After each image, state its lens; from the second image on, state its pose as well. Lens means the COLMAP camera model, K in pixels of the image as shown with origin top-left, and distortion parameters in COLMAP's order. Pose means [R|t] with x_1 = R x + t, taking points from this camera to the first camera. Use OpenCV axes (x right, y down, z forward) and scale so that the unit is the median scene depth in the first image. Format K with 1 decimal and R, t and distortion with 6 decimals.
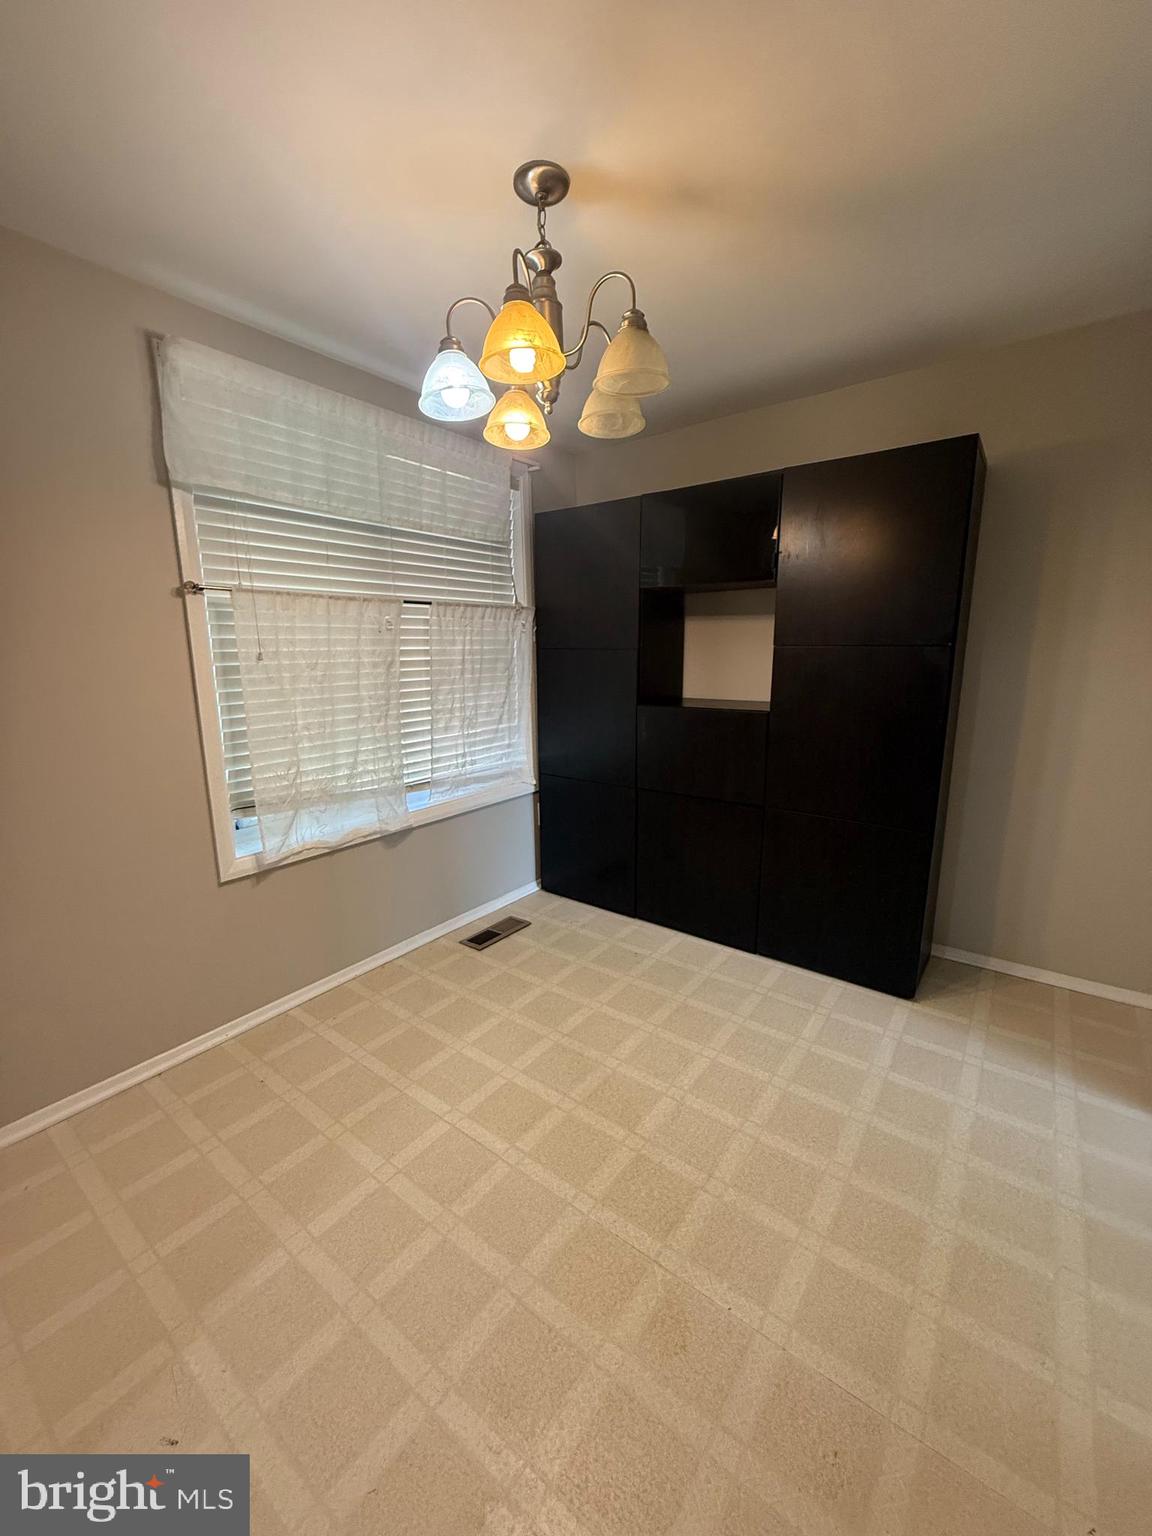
lens RADIAL K [[612.1, 0, 571.4], [0, 612.1, 766.1], [0, 0, 1]] dist [0.003022, -0.000406]
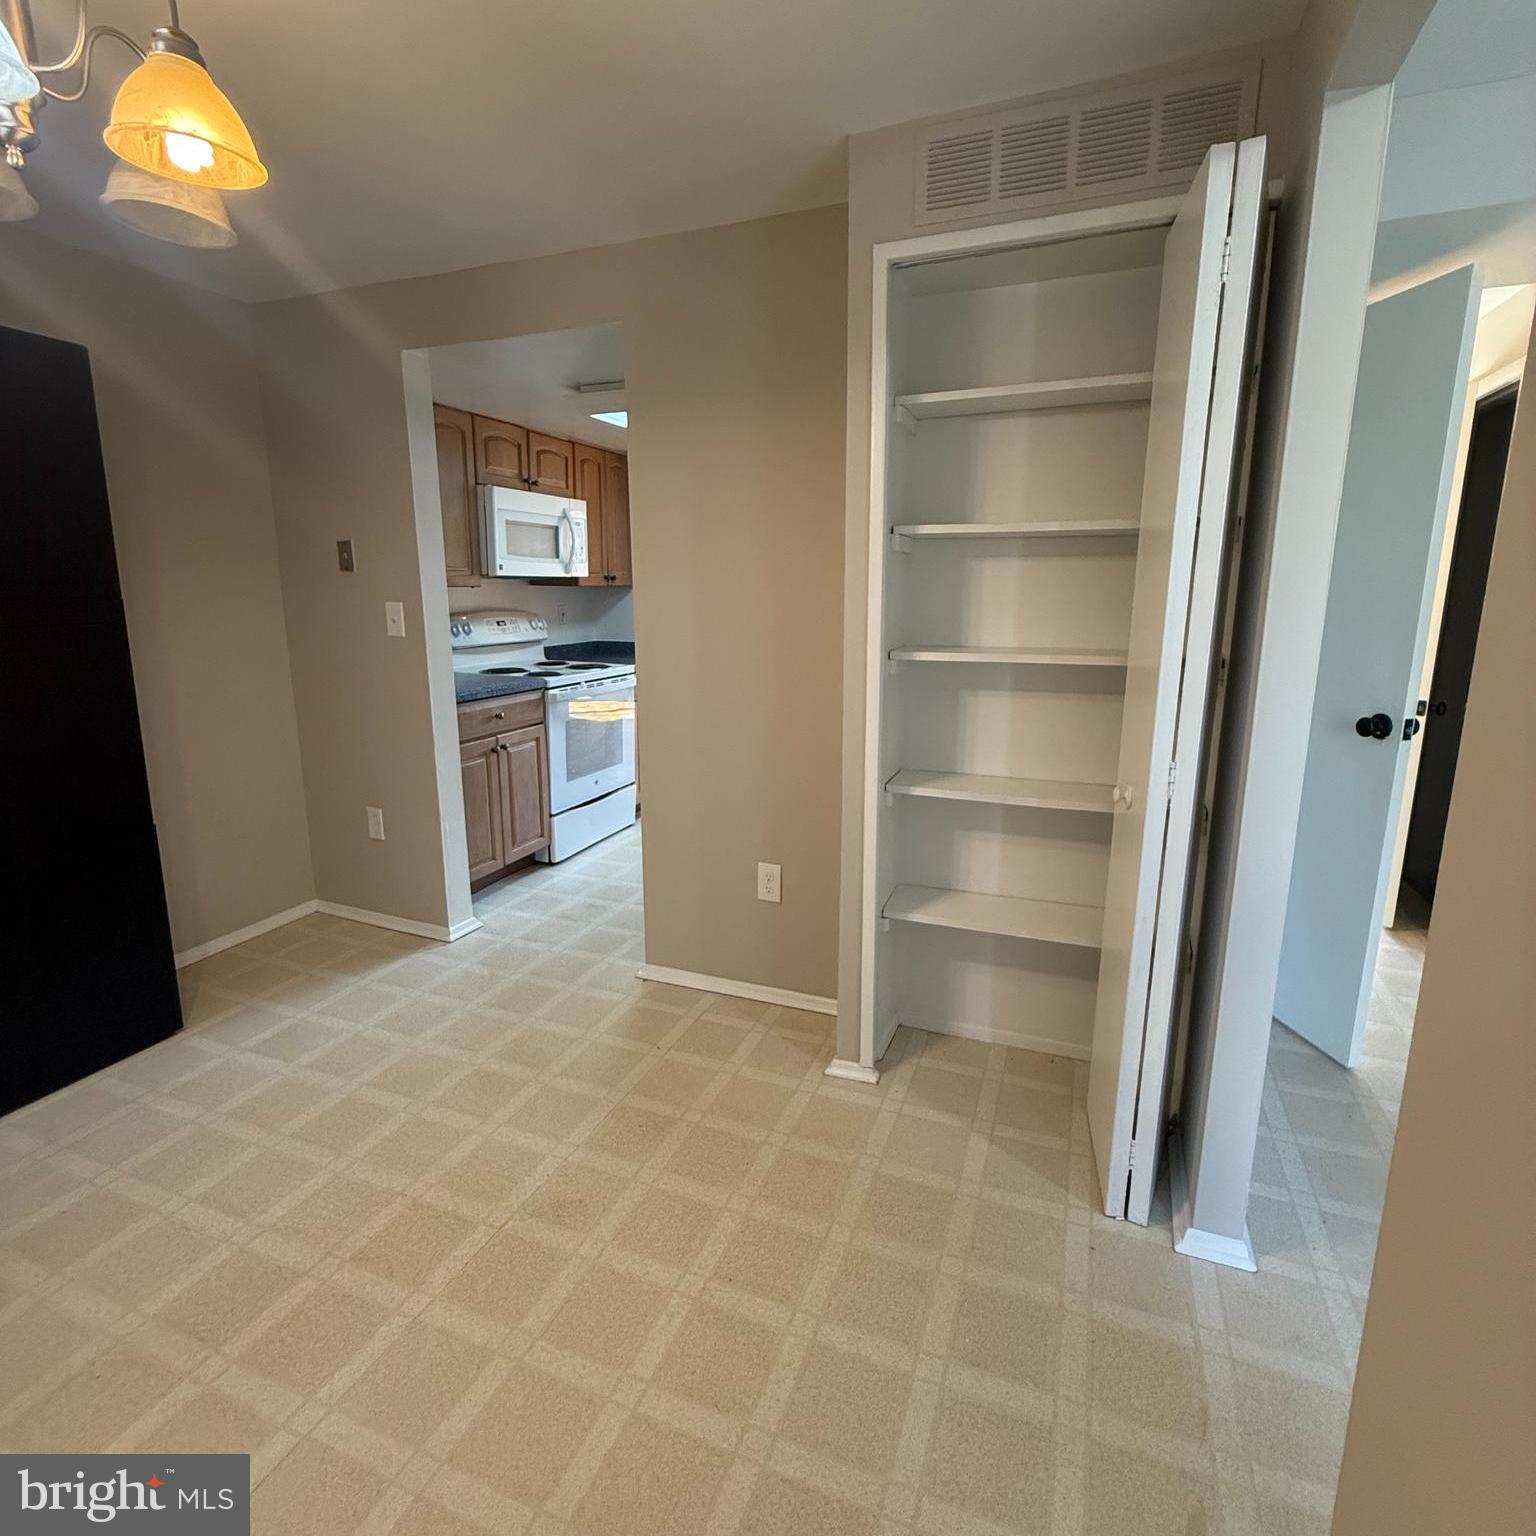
lens RADIAL K [[817.2, 0, 771.9], [0, 817.2, 764.5], [0, 0, 1]] dist [-0.000313, -0.000262]
pose [[-0.270814, -0.187887, 0.944118, -0.926243], [0.188693, 0.951380, 0.243457, -0.108338], [-0.943957, 0.244080, -0.222194, 0.611180]]
